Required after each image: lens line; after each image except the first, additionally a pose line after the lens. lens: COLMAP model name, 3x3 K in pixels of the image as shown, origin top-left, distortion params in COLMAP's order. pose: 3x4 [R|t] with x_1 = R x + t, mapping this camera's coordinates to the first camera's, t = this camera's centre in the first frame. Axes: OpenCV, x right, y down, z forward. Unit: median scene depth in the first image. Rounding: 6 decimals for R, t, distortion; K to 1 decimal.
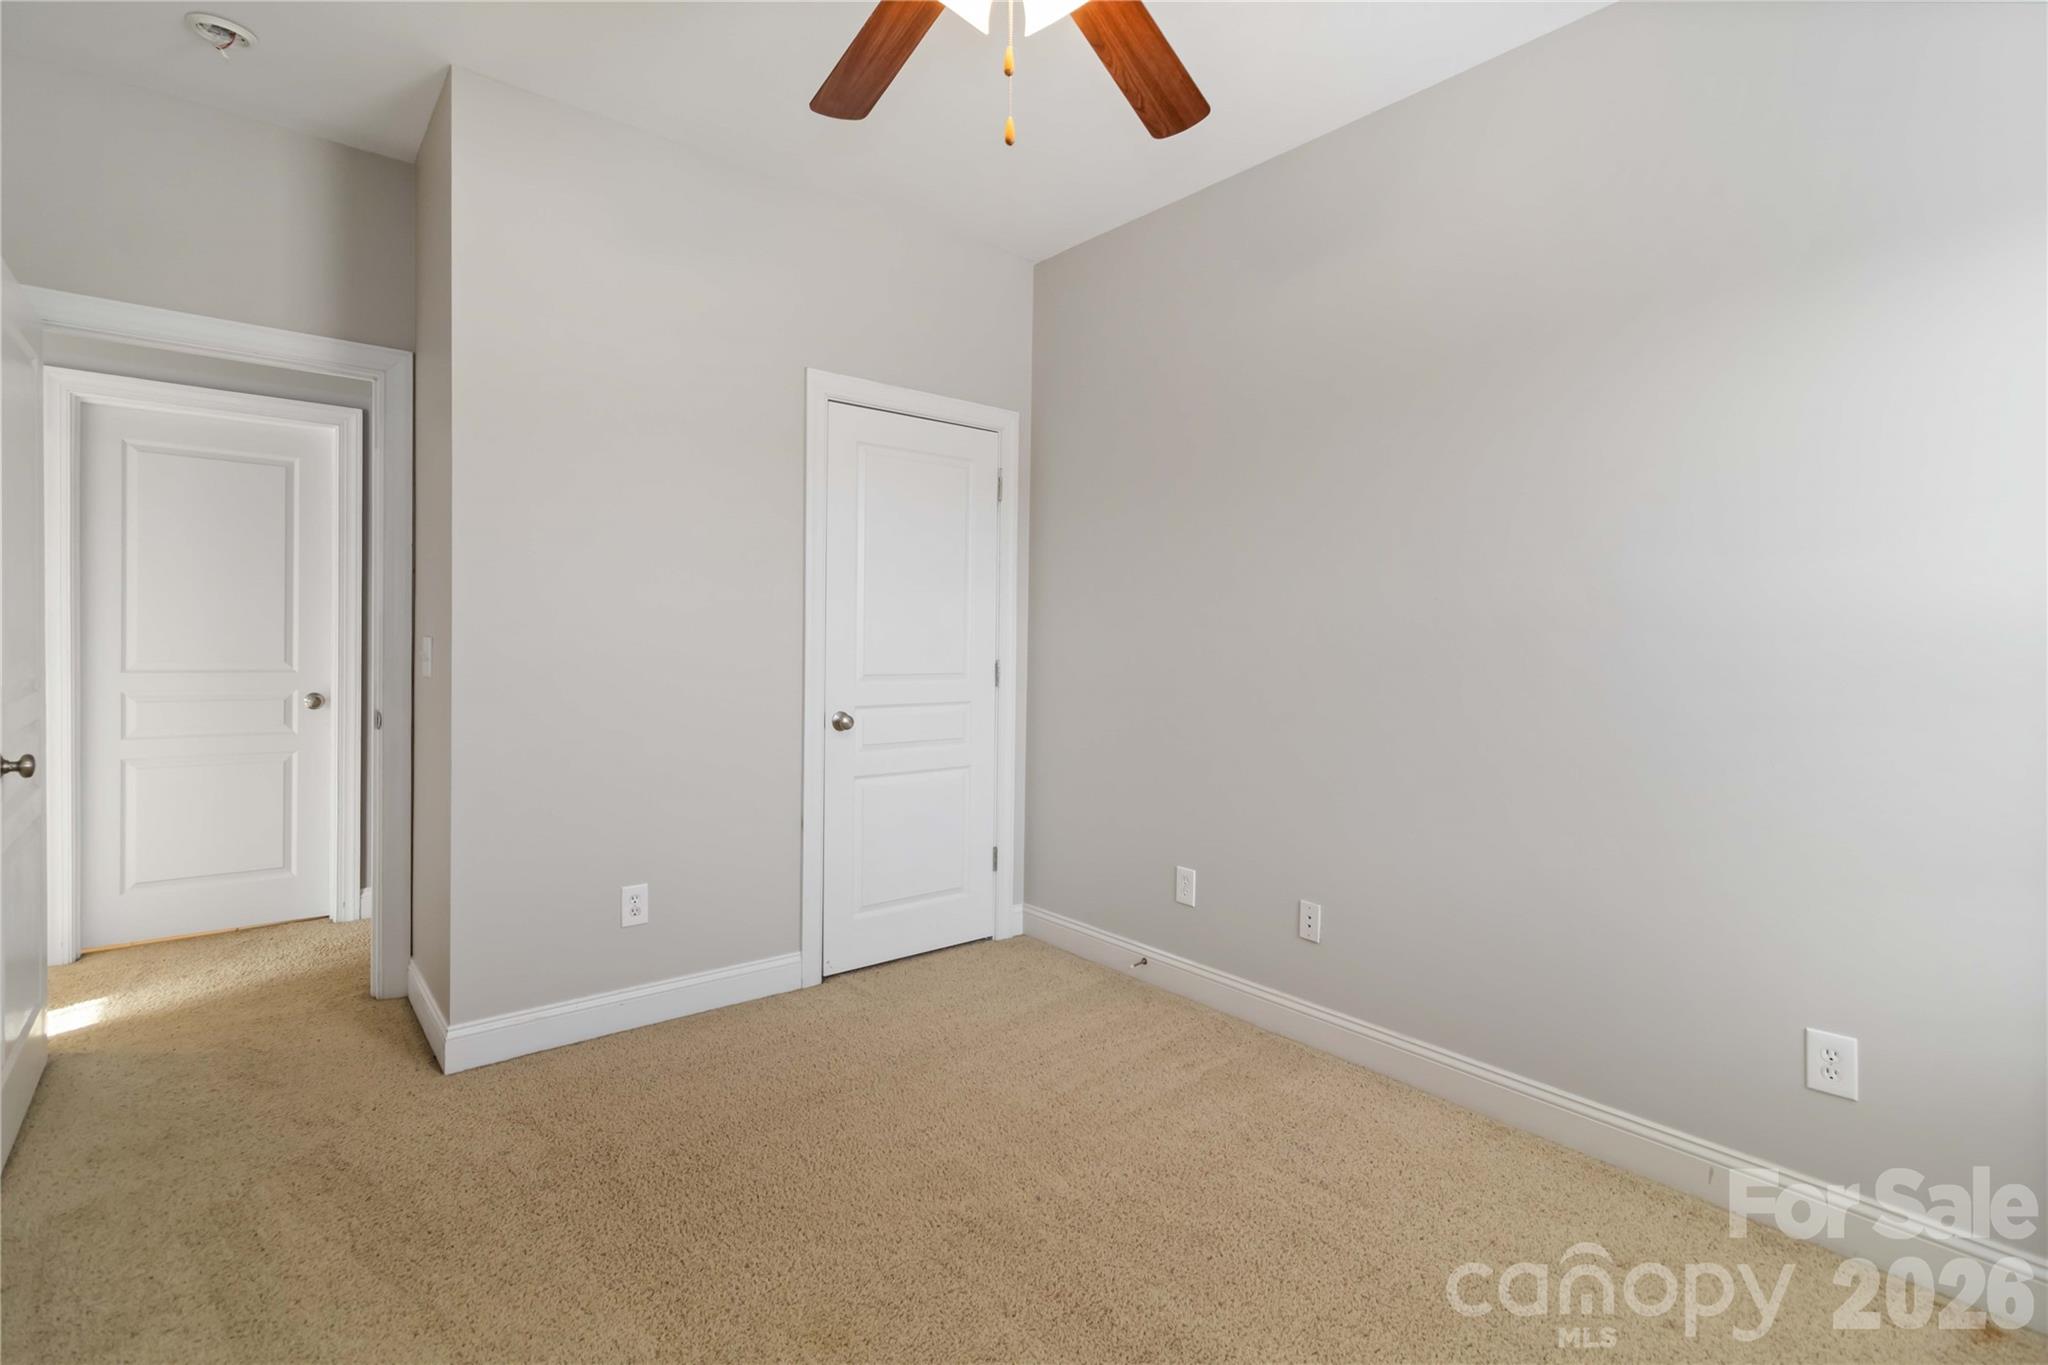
lens RADIAL K [[962.6, 0, 1065.4], [0, 962.6, 648.4], [0, 0, 1]] dist [0.001698, -0.001607]
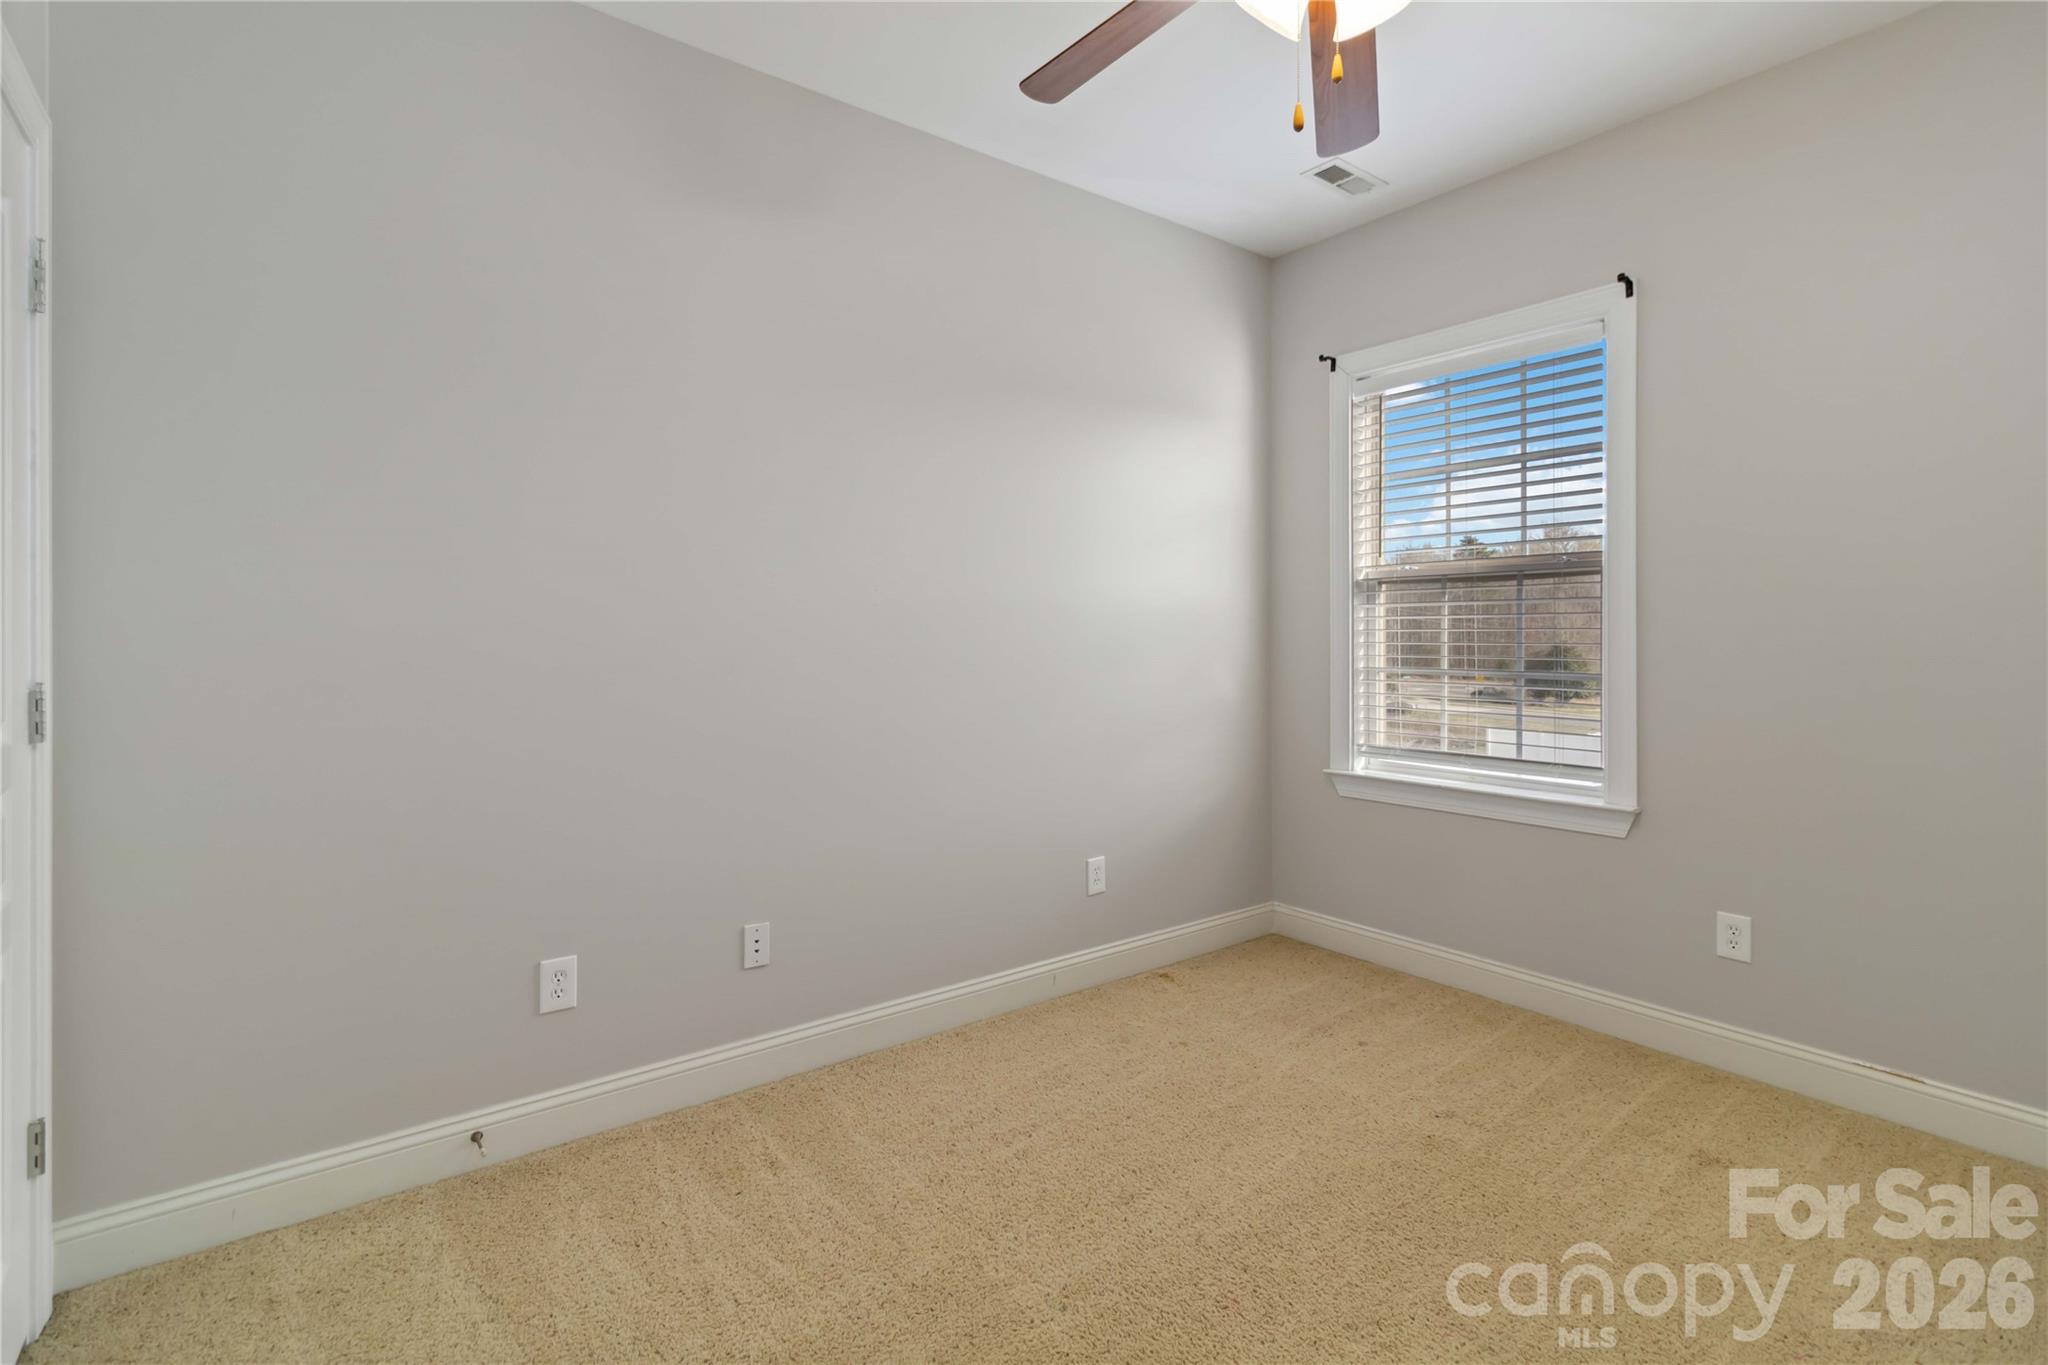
lens RADIAL K [[962.6, 0, 1010.6], [0, 962.6, 623.2], [0, 0, 1]] dist [0.001698, -0.001607]
pose [[0.071777, -0.010925, 0.997361, -0.607534], [0.010100, 0.999897, 0.010226, -0.020142], [-0.997370, 0.009339, 0.071880, 0.696870]]
